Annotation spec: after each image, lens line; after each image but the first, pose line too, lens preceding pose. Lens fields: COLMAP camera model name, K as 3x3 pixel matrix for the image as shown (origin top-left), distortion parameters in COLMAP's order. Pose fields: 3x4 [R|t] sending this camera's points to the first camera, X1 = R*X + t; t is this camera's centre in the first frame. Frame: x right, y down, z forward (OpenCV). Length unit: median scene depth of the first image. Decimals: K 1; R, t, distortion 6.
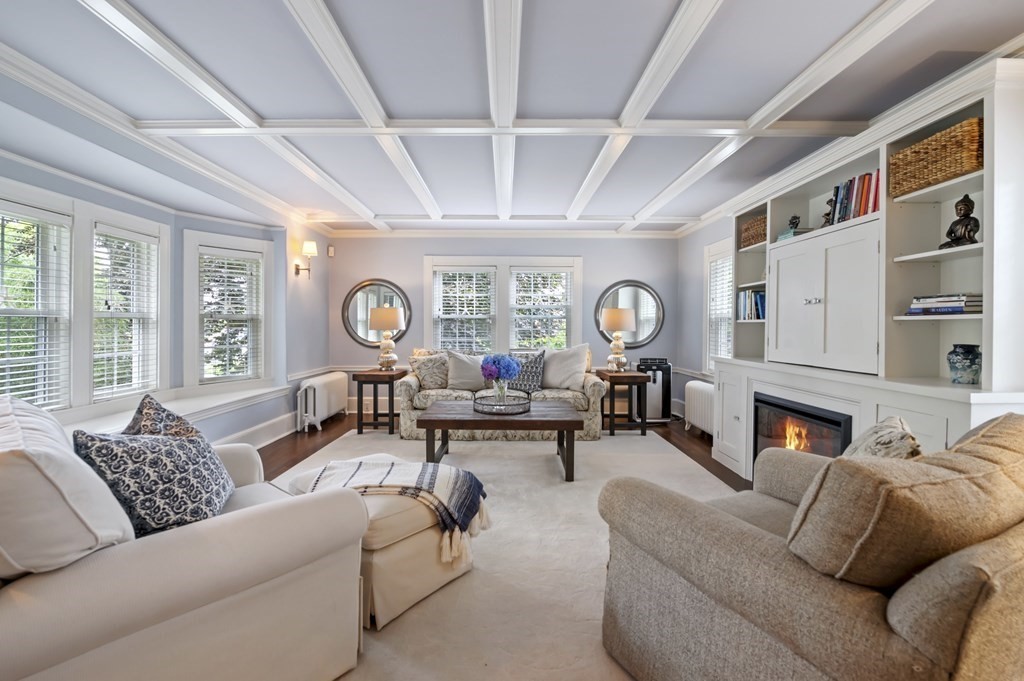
lens RADIAL K [[423.4, 0, 535.1], [0, 423.4, 338.5], [0, 0, 1]] dist [-0.016152, -0.000103]
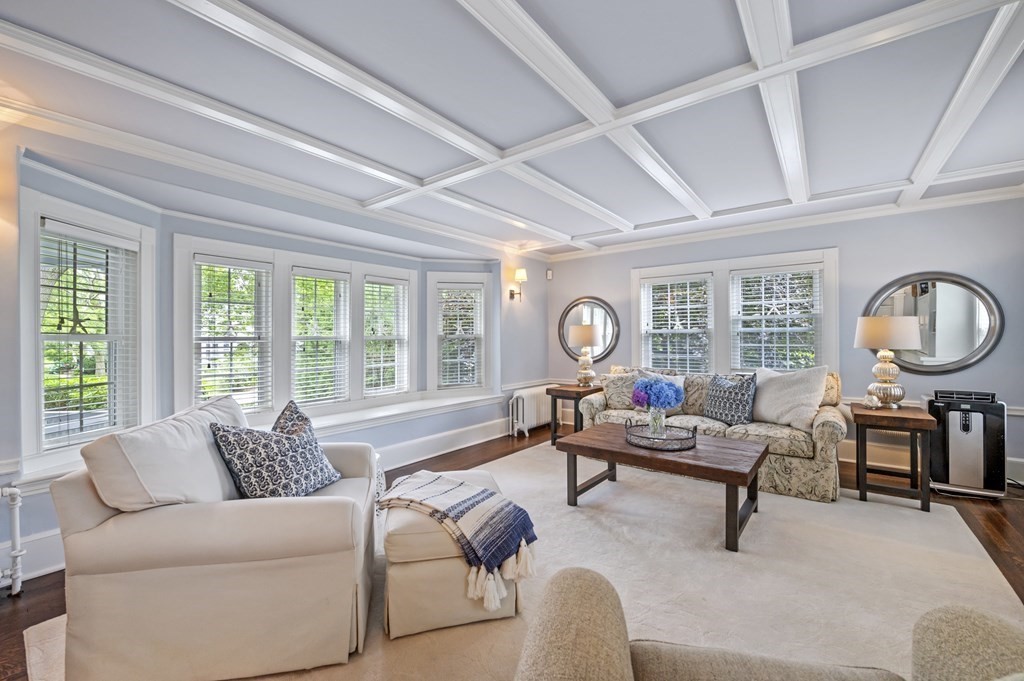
lens RADIAL K [[423.4, 0, 535.1], [0, 423.4, 338.5], [0, 0, 1]] dist [-0.016152, -0.000103]
pose [[0.781488, -0.007051, -0.623881, 0.213162], [-0.008431, 0.999726, -0.021859, -0.018155], [0.623864, 0.022343, 0.781214, 0.137412]]
